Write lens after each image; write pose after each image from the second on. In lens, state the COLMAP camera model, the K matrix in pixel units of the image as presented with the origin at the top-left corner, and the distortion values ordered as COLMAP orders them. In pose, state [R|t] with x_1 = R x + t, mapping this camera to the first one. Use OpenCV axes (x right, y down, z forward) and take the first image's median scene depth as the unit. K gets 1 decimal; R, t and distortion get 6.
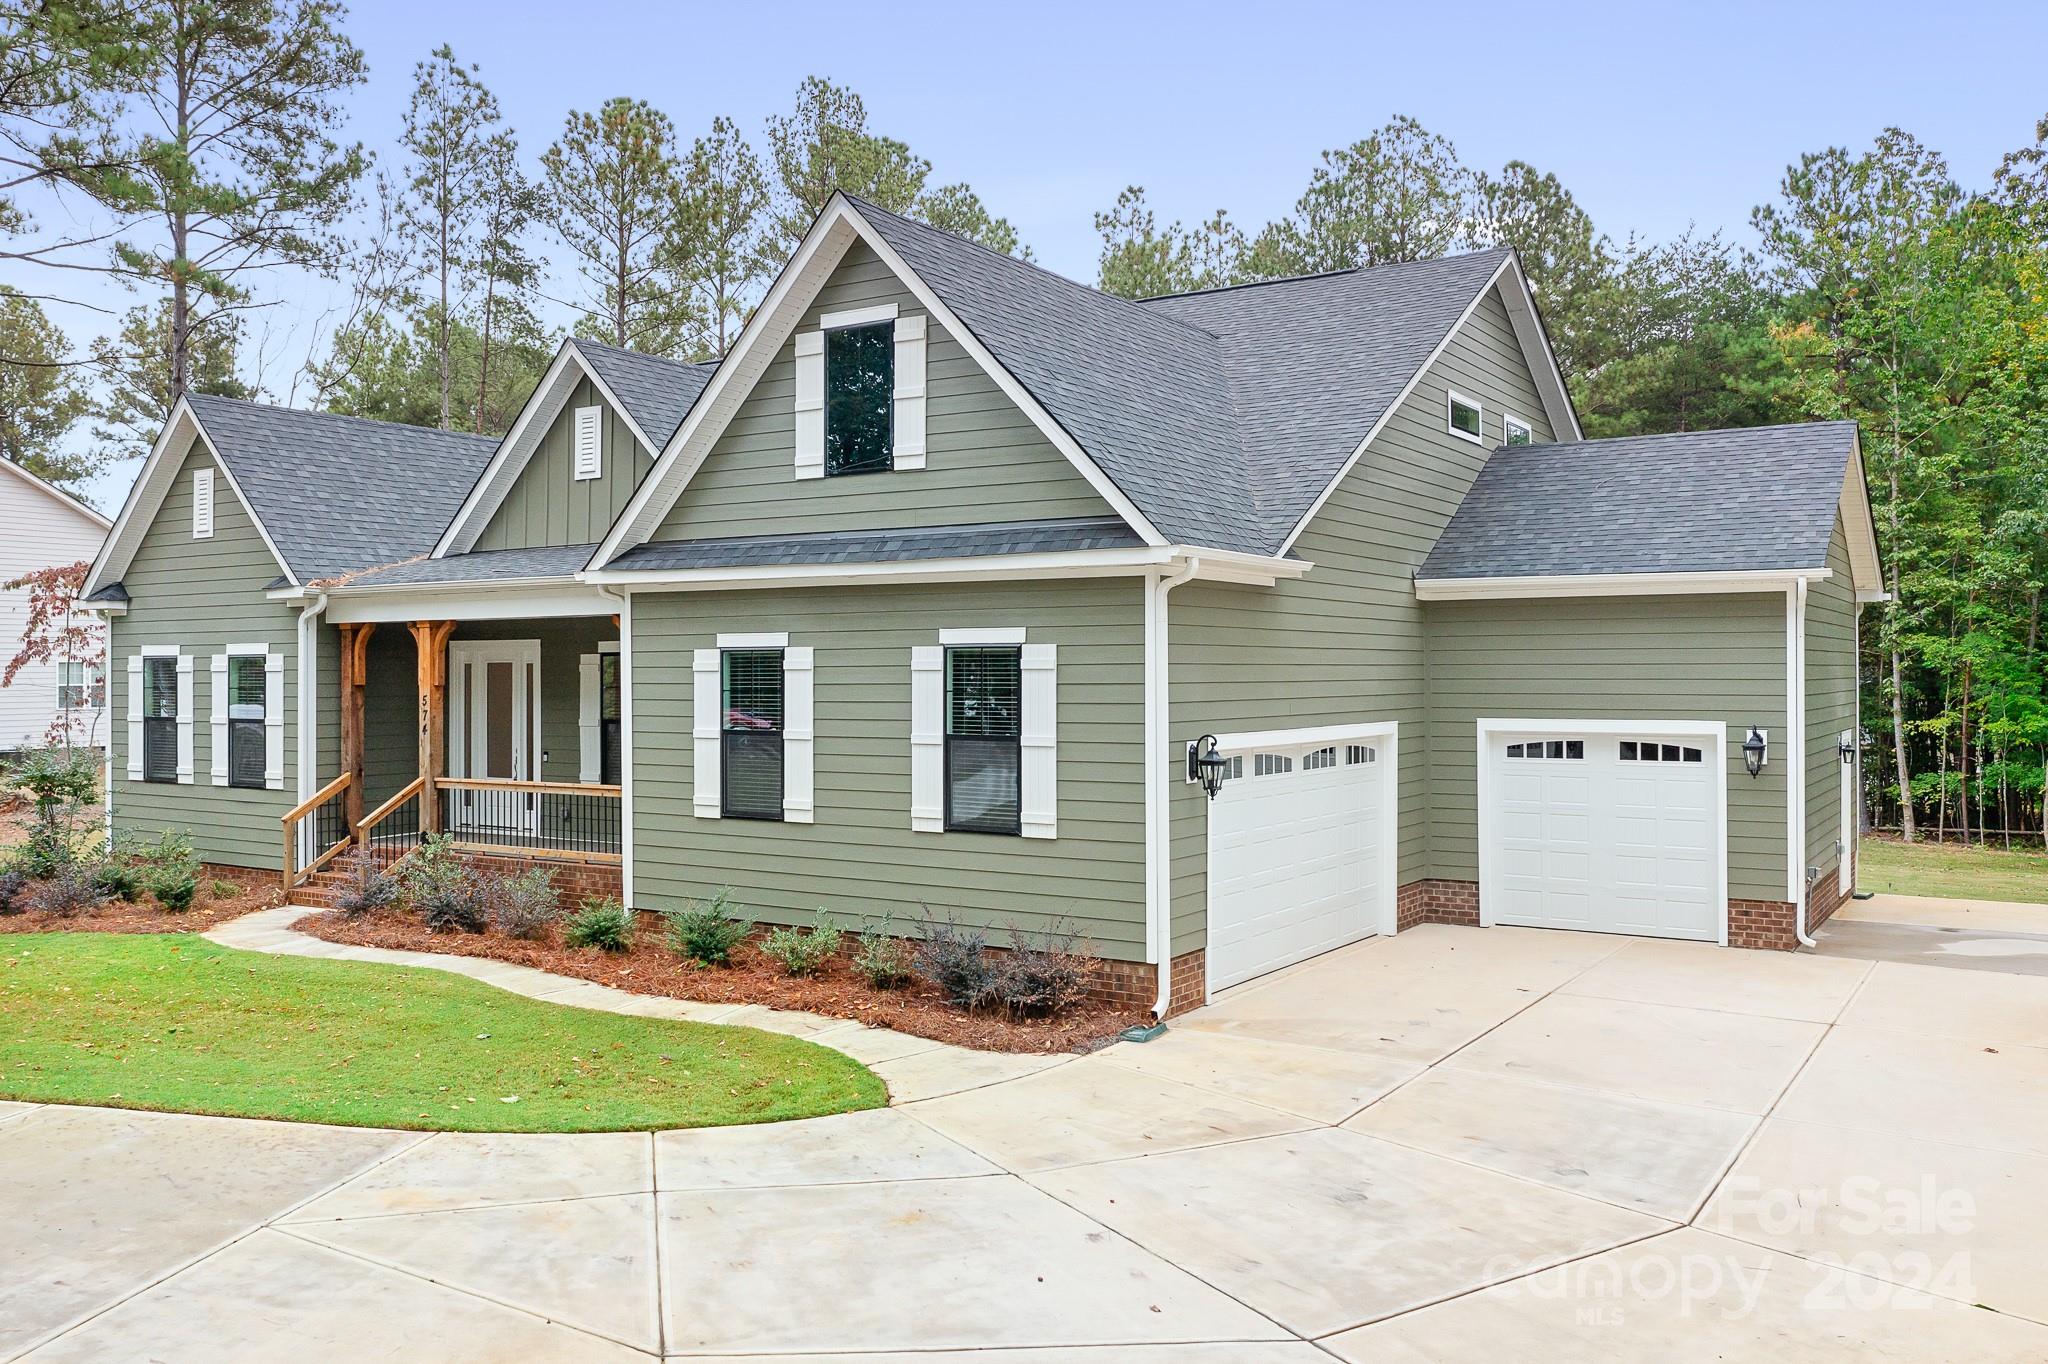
lens RADIAL K [[1647.5, 0, 1024.1], [0, 1647.5, 677.7], [0, 0, 1]] dist [-0.005047, -0.000845]
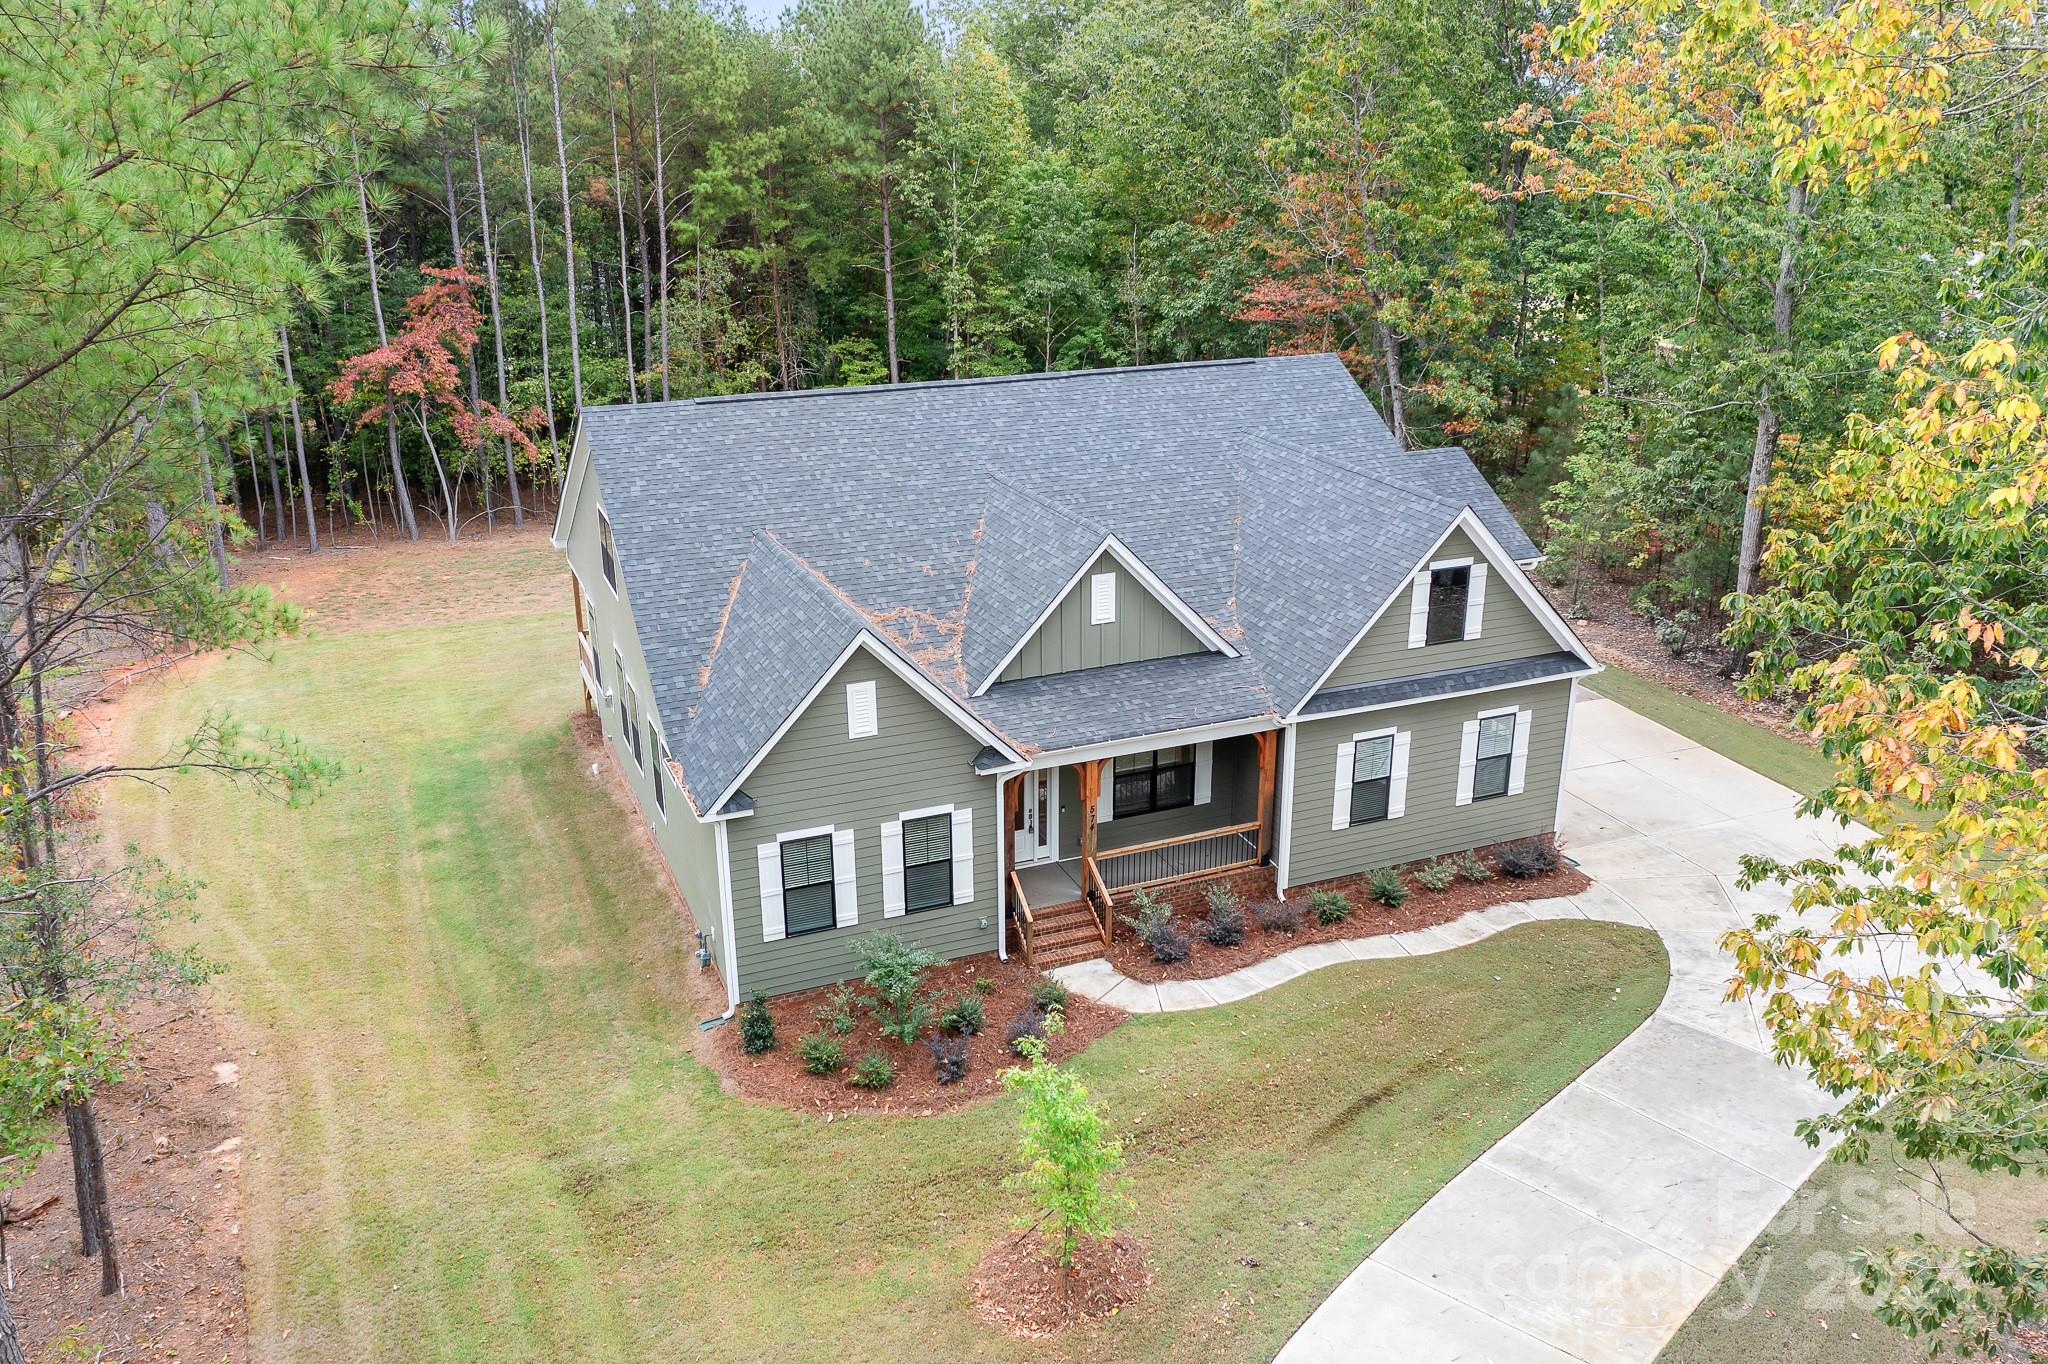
lens RADIAL K [[1647.5, 0, 1023.9], [0, 1647.5, 681.7], [0, 0, 1]] dist [-0.005047, -0.000845]
pose [[0.562893, -0.291392, 0.773461, -1.839992], [-0.002052, 0.935298, 0.353856, -0.746989], [-0.826527, -0.200770, 0.525875, 0.386792]]
